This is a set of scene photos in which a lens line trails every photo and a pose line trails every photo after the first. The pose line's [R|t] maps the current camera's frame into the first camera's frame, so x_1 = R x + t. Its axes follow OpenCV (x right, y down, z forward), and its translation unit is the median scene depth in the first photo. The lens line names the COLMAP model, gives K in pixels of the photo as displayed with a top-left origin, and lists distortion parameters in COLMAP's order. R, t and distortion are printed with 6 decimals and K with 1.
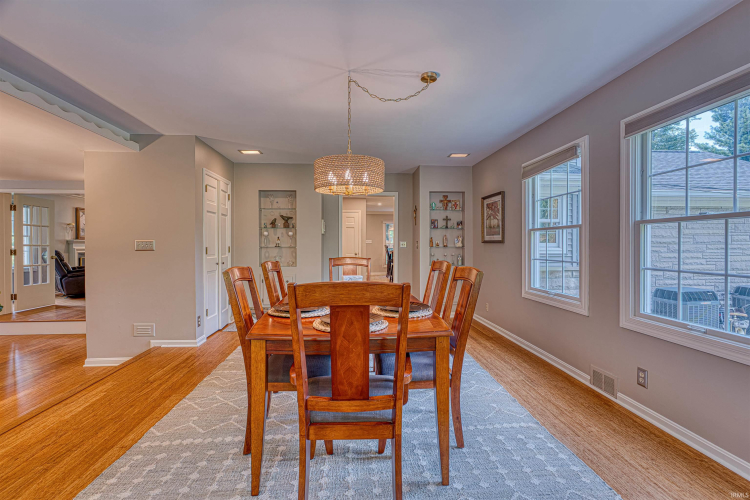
lens RADIAL K [[346.0, 0, 375.0], [0, 346.0, 248.1], [0, 0, 1]] dist [-0.001062, -0.000191]
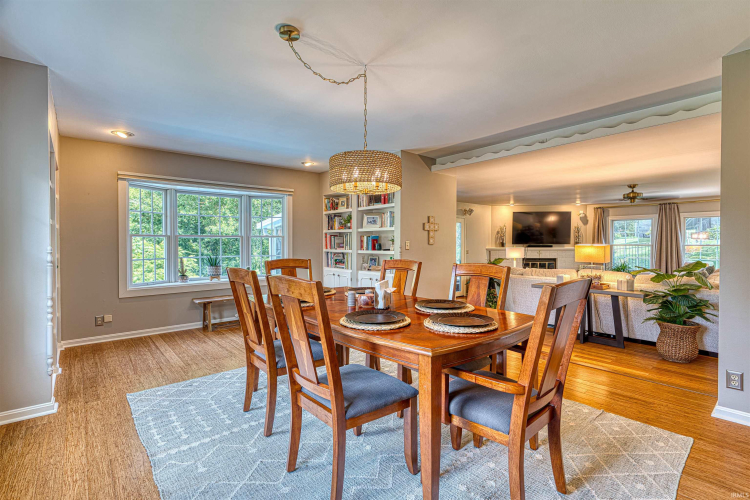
lens RADIAL K [[346.0, 0, 375.1], [0, 346.0, 243.2], [0, 0, 1]] dist [-0.001062, -0.000191]
pose [[-0.814320, 0.009155, -0.580344, 0.519764], [-0.005845, 0.999696, 0.023971, -0.037852], [0.580387, 0.022912, -0.814019, 2.007816]]
